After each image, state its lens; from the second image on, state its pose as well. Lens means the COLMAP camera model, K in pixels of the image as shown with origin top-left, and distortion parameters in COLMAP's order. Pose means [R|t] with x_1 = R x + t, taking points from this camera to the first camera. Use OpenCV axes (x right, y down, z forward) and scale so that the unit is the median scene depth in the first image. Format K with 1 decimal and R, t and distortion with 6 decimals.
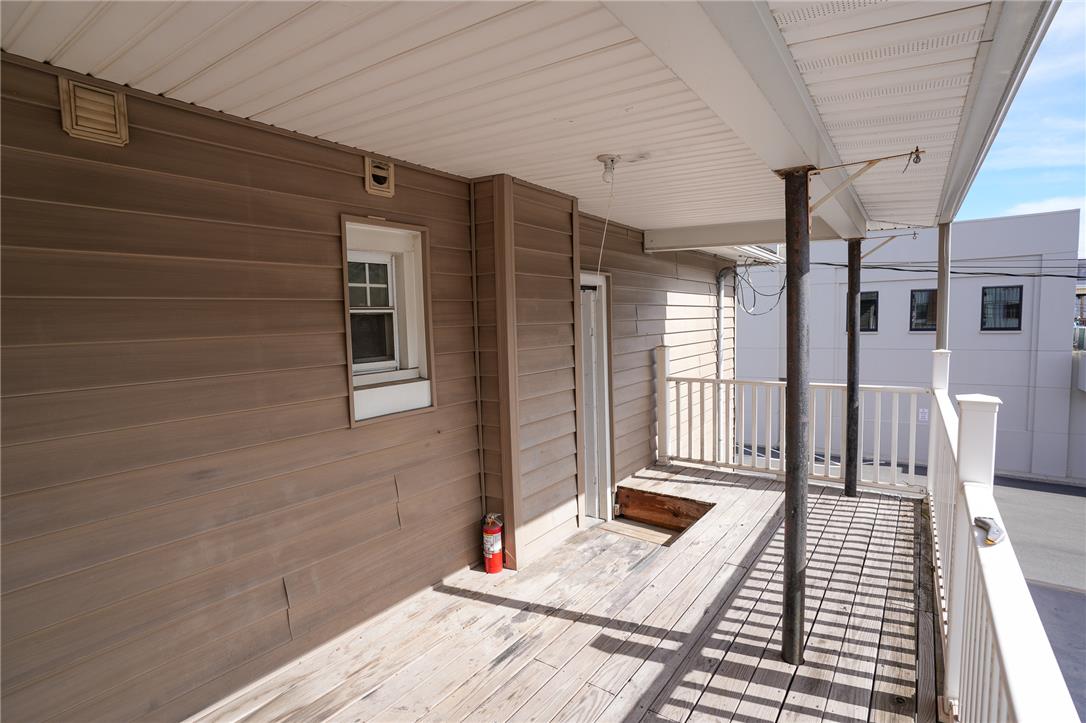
lens RADIAL K [[530.5, 0, 542.9], [0, 530.5, 363.2], [0, 0, 1]] dist [-0.084798, 0.042185]
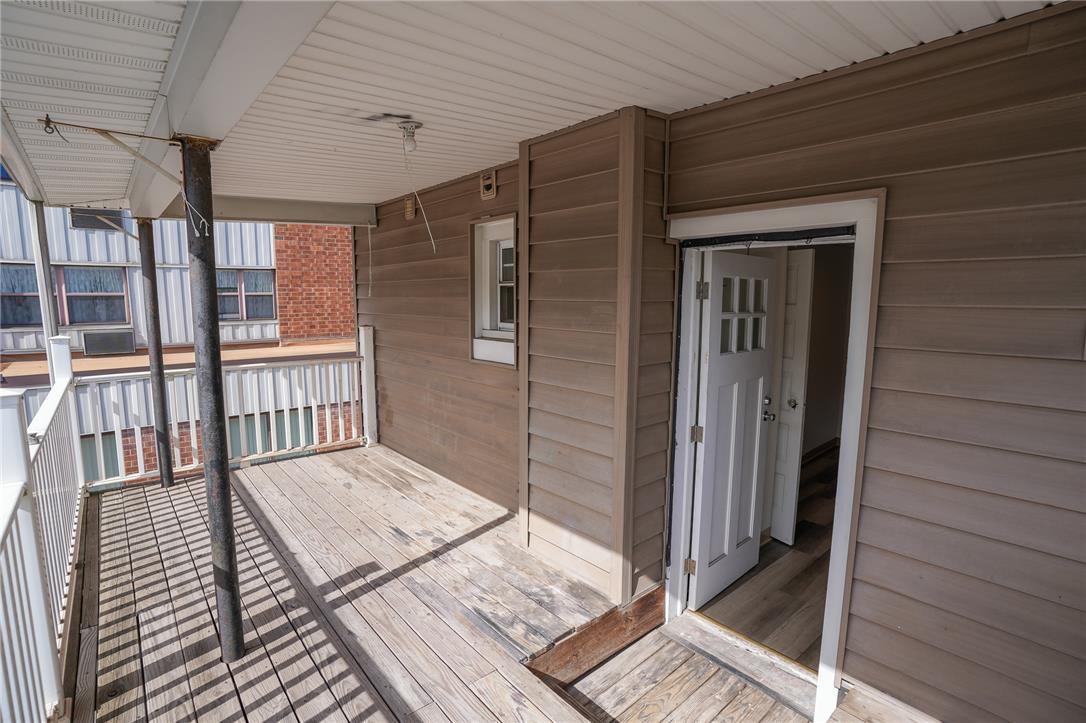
lens RADIAL K [[530.5, 0, 542.9], [0, 530.5, 363.2], [0, 0, 1]] dist [-0.084798, 0.042185]
pose [[-0.231989, 0.155320, -0.960238, 1.068289], [-0.070271, 0.981914, 0.175803, -0.159965], [0.970177, 0.108261, -0.216879, 1.538268]]
